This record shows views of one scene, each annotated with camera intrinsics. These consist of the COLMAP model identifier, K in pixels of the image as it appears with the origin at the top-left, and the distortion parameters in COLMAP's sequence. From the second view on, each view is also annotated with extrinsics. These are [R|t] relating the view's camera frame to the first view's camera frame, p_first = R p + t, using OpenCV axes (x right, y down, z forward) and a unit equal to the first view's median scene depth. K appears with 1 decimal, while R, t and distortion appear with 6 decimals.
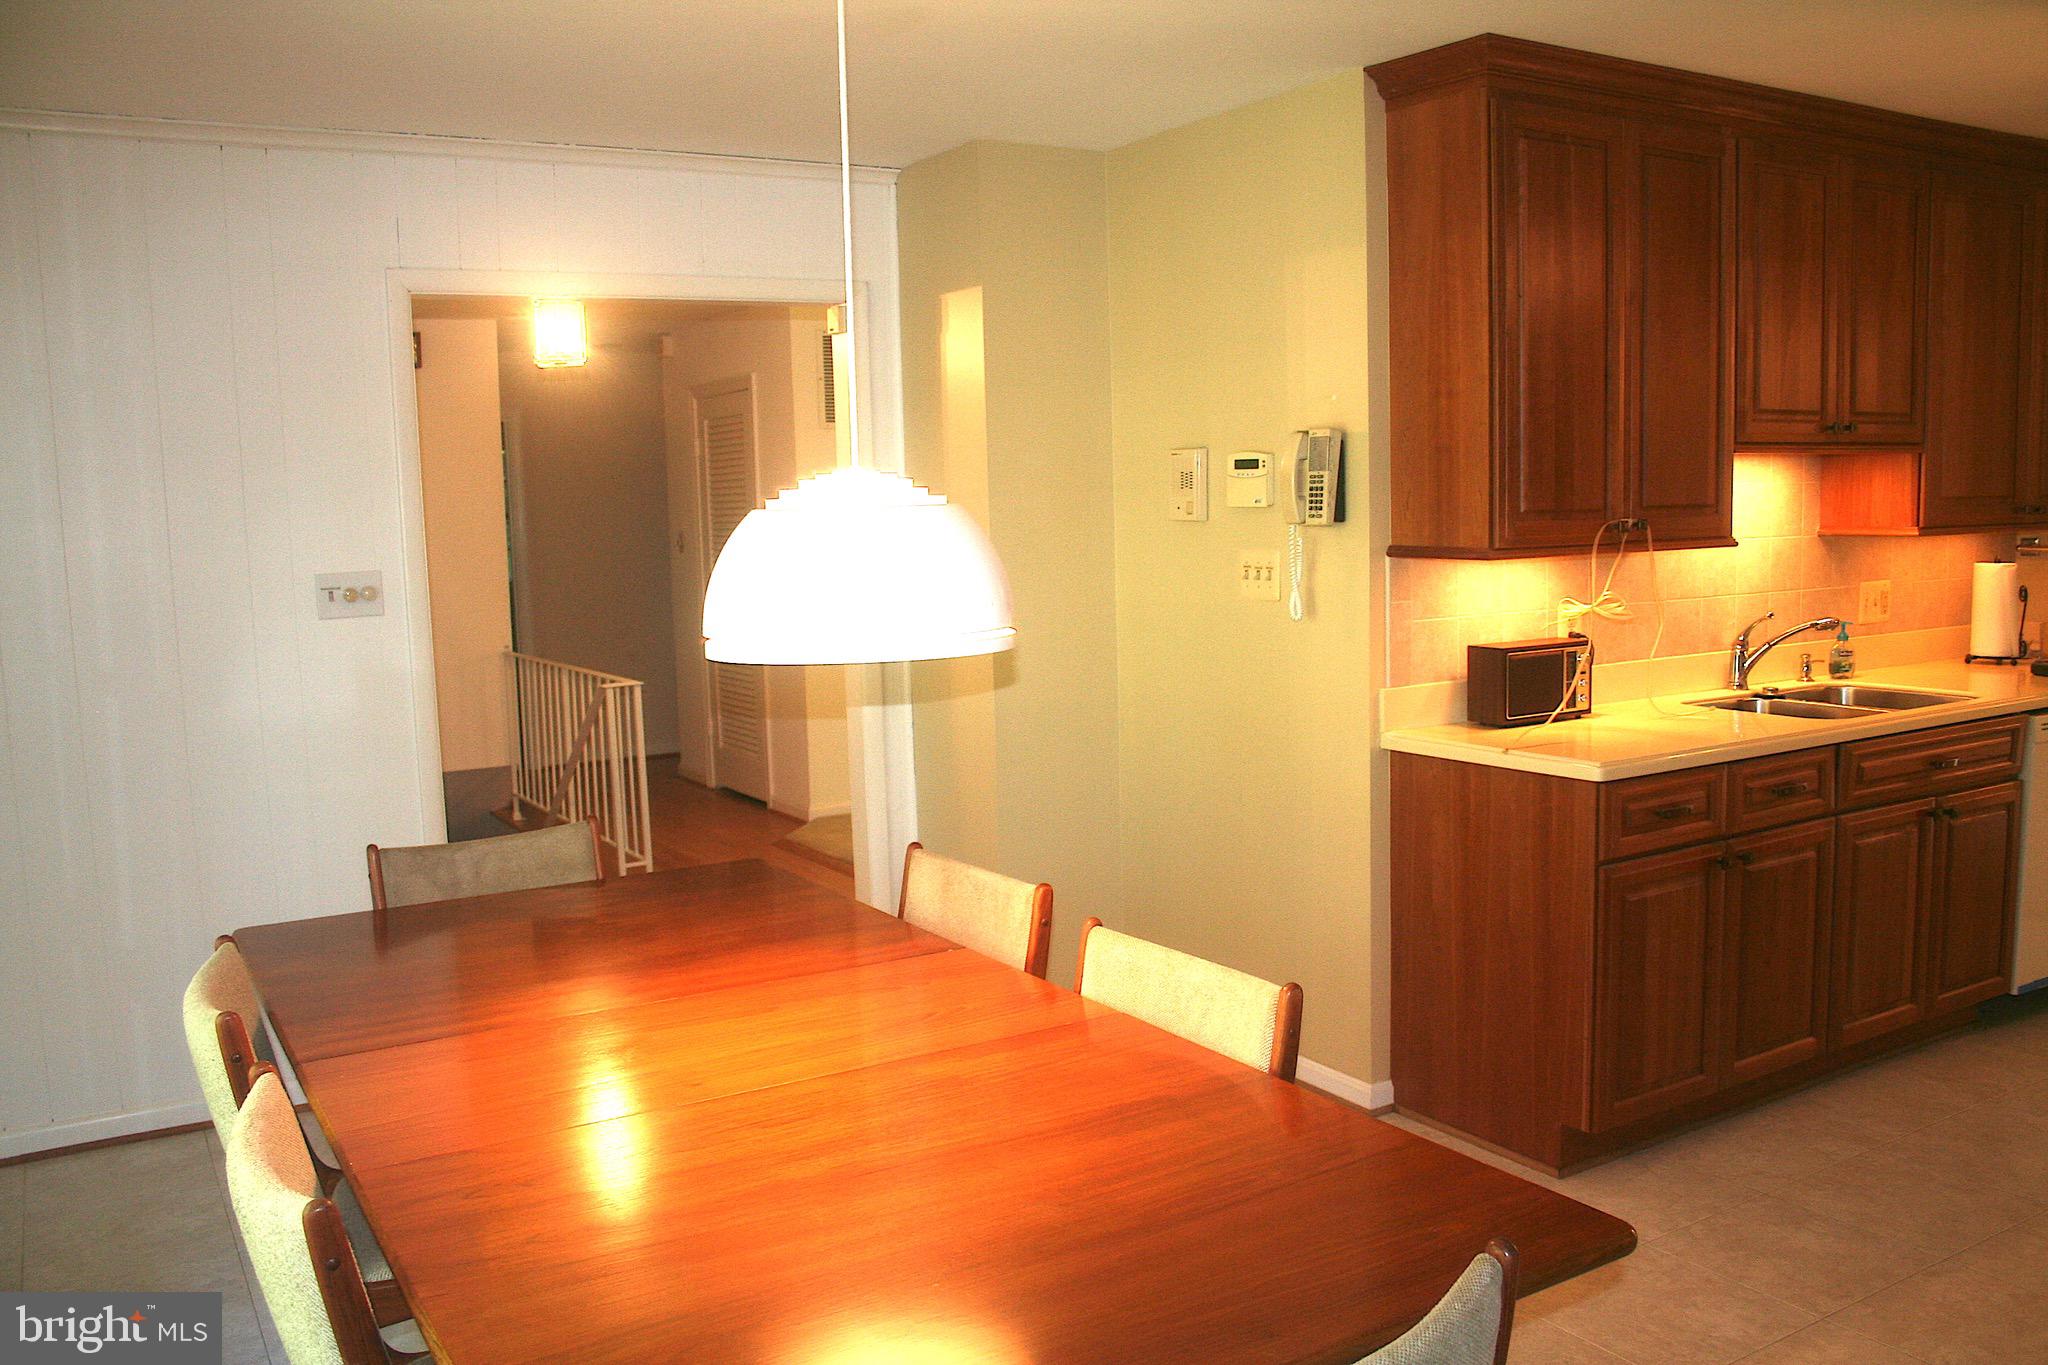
lens RADIAL K [[1704.9, 0, 1032.9], [0, 1704.9, 709.7], [0, 0, 1]] dist [-0.131912, 0.114074]
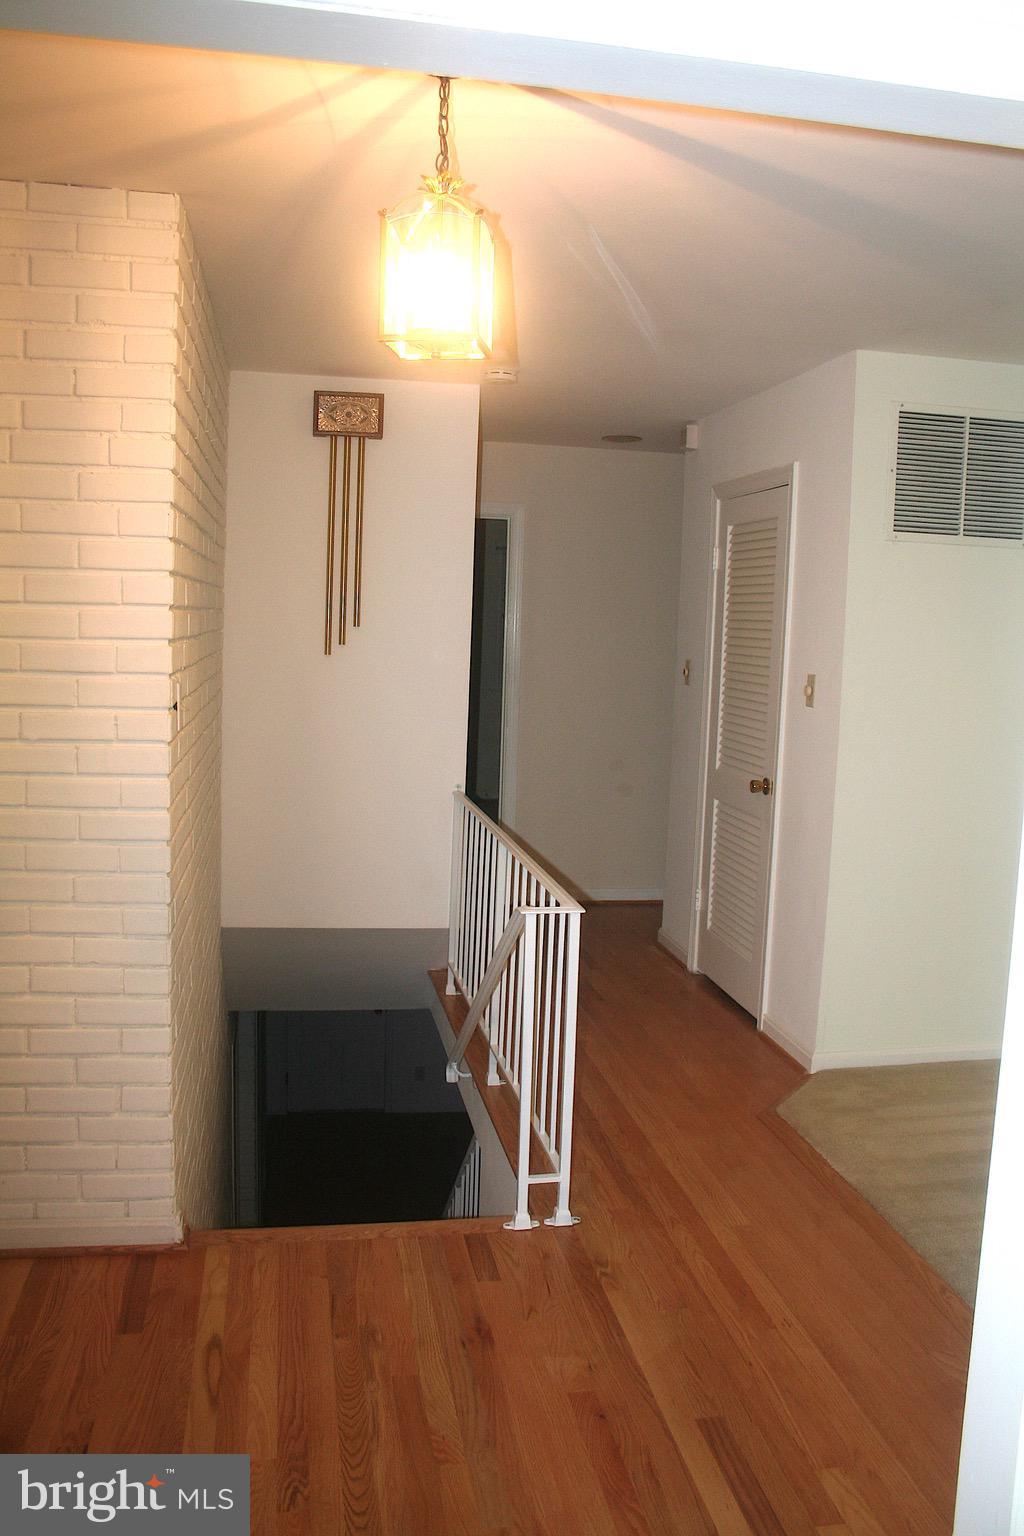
lens RADIAL K [[1278.6, 0, 508.3], [0, 1278.6, 766.6], [0, 0, 1]] dist [-0.131912, 0.114074]
pose [[0.933213, 0.101852, -0.344585, -0.072647], [-0.104072, 0.994496, 0.012102, -0.053837], [0.343921, 0.024568, 0.938677, 0.402294]]
